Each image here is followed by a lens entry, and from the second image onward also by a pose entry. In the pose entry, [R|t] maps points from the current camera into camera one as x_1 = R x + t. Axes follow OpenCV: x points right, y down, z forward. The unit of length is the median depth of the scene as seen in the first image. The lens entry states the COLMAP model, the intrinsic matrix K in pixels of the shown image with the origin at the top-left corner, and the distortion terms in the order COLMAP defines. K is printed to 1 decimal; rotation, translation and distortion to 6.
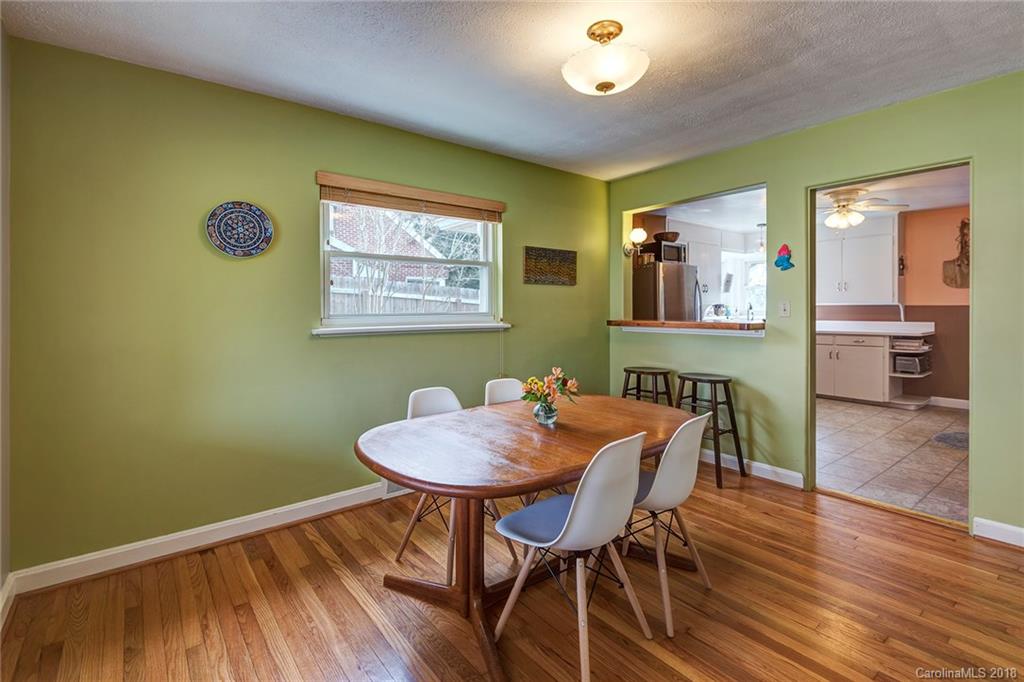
lens RADIAL K [[474.0, 0, 515.0], [0, 474.0, 309.5], [0, 0, 1]] dist [0.038564, -0.028567]
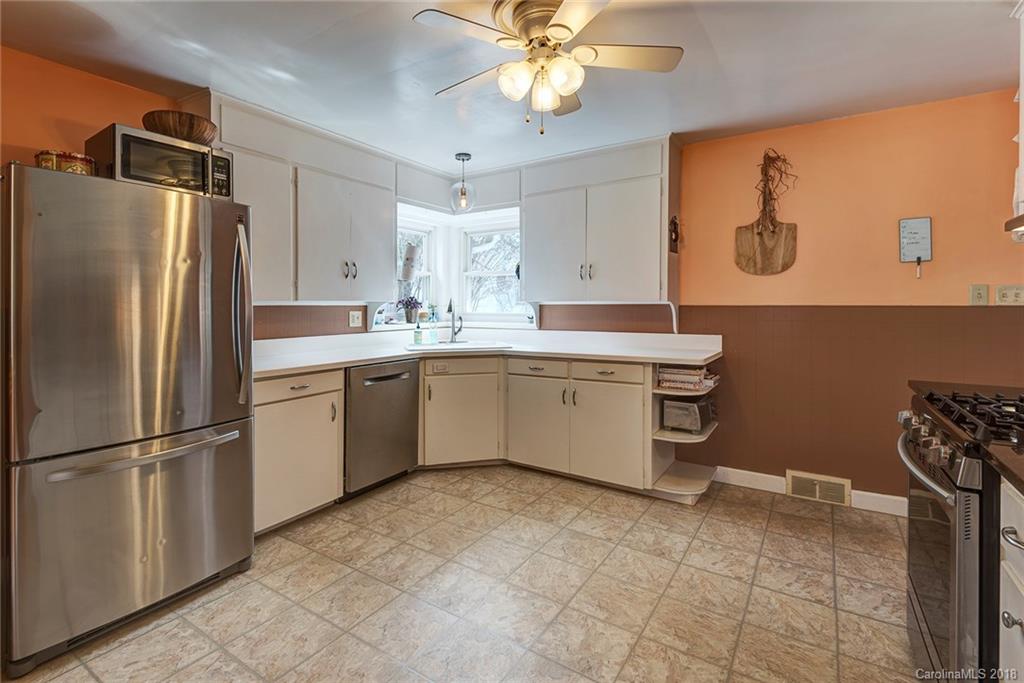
lens RADIAL K [[474.0, 0, 515.0], [0, 474.0, 310.0], [0, 0, 1]] dist [0.038564, -0.028567]
pose [[0.946792, -0.001256, 0.321843, 0.465991], [-0.000766, 0.999981, 0.006156, -0.006481], [-0.321844, -0.006075, 0.946773, 0.551627]]
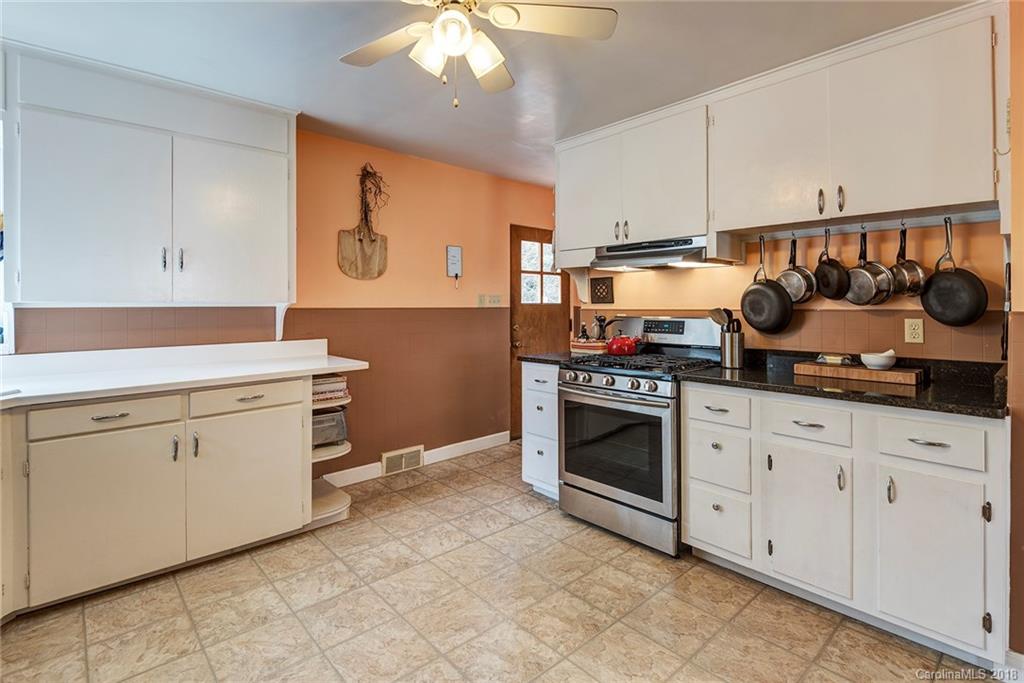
lens RADIAL K [[484.5, 0, 508.8], [0, 484.5, 309.3], [0, 0, 1]] dist [0.012119, -0.011013]
pose [[-0.061937, -0.004427, 0.998070, 0.310001], [0.005572, 0.999973, 0.004781, -0.008631], [-0.998065, 0.005857, -0.061911, 0.835565]]
